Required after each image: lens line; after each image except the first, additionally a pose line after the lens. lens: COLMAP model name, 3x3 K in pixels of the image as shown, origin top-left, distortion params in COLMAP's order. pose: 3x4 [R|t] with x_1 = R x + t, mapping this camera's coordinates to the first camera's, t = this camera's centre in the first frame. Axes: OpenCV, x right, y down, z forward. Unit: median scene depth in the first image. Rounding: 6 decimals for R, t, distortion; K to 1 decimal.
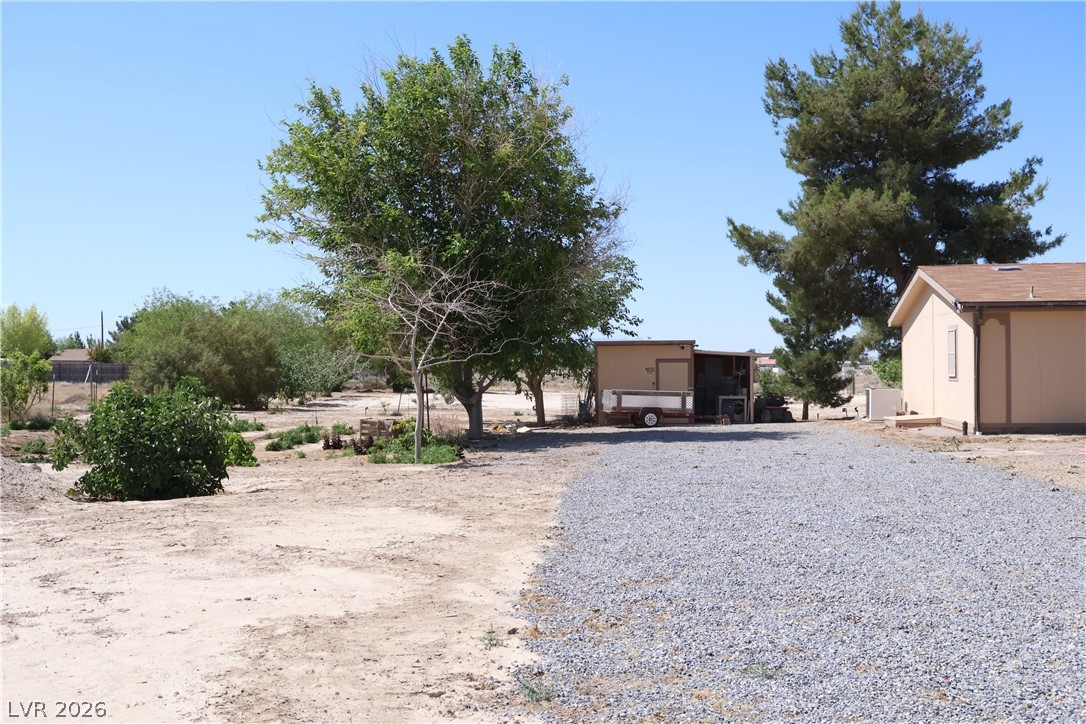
lens RADIAL K [[1168.9, 0, 543.0], [0, 1168.9, 362.0], [0, 0, 1]] dist [0.010156, 0.009119]
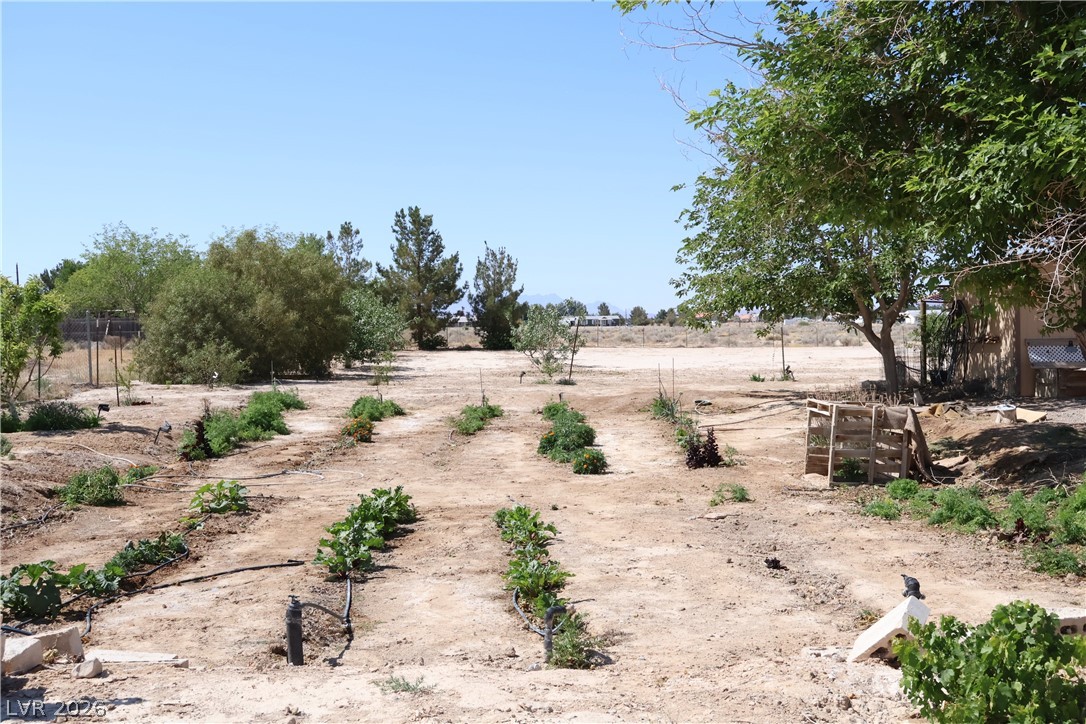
lens RADIAL K [[1168.9, 0, 543.0], [0, 1168.9, 362.0], [0, 0, 1]] dist [0.010156, 0.009119]
pose [[0.997174, -0.015776, 0.073452, -0.239041], [0.013066, 0.999221, 0.037237, 0.011655], [-0.073982, -0.036172, 0.996603, 0.452823]]
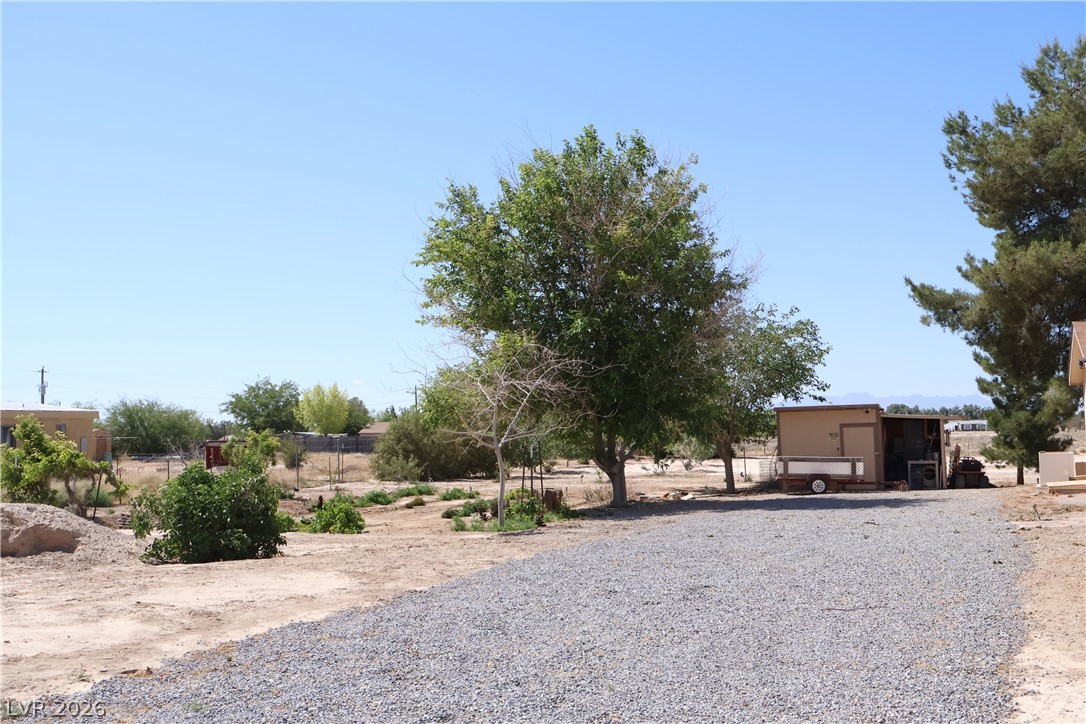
lens RADIAL K [[1168.9, 0, 543.0], [0, 1168.9, 362.0], [0, 0, 1]] dist [0.010156, 0.009119]
pose [[0.962815, -0.035939, -0.267761, 0.124706], [0.021216, 0.998110, -0.057679, -0.003271], [0.269328, 0.049854, 0.961757, -0.017626]]
